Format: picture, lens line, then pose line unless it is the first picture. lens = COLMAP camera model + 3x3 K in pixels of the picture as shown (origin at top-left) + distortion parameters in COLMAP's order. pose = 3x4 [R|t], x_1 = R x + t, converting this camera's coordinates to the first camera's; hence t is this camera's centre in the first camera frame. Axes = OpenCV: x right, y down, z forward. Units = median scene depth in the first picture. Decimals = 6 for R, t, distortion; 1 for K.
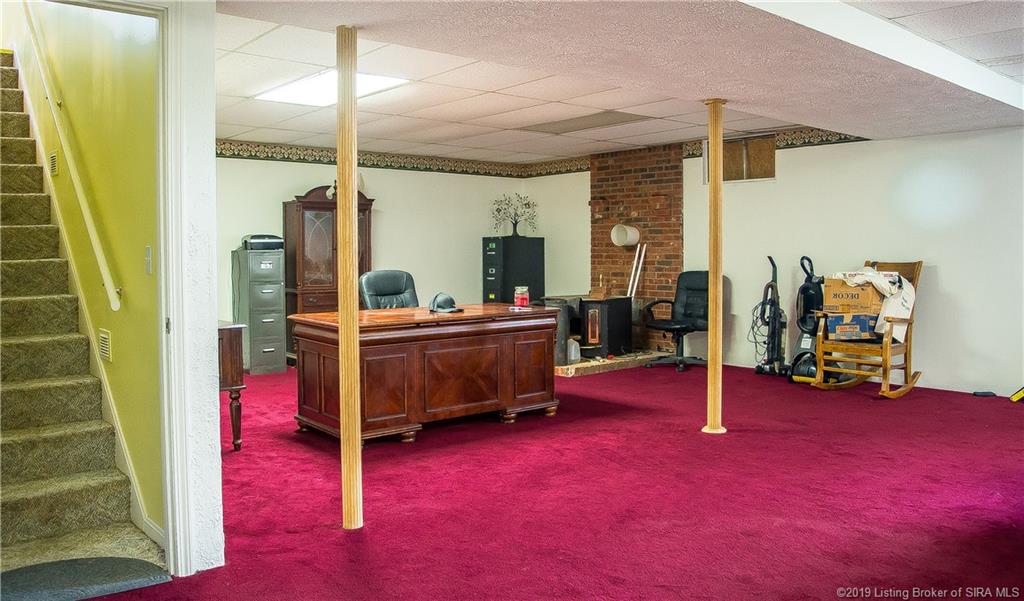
lens RADIAL K [[806.6, 0, 513.4], [0, 806.6, 275.0], [0, 0, 1]] dist [-0.081972, 0.003395]
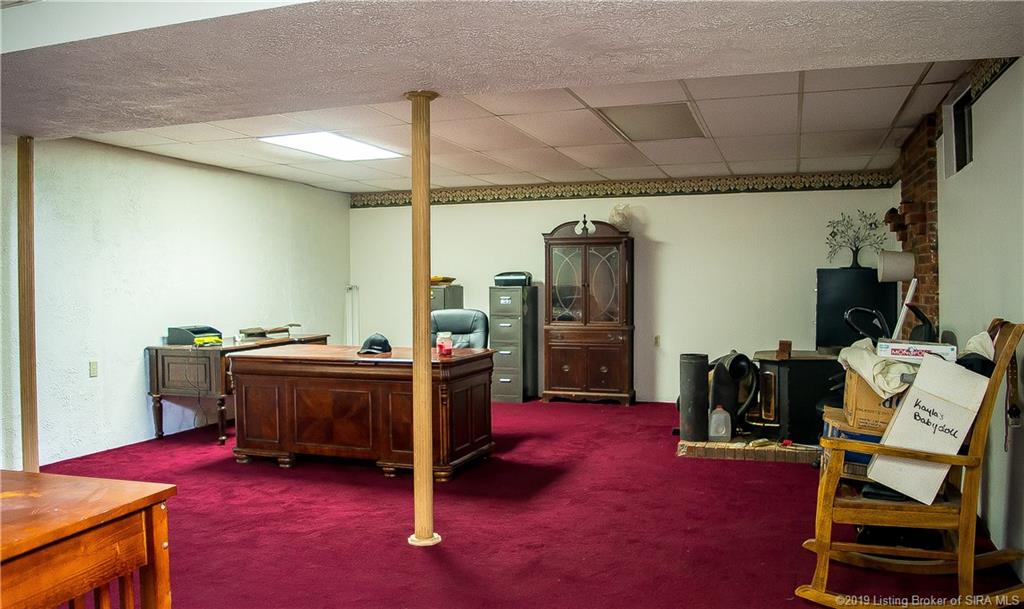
lens RADIAL K [[807.6, 0, 512.0], [0, 807.6, 304.5], [0, 0, 1]] dist [-0.076021, 0.000034]
pose [[0.504909, 0.025320, -0.862801, 0.619766], [-0.022662, 0.999614, 0.016073, -0.024574], [0.862875, 0.011437, 0.505288, 0.462266]]
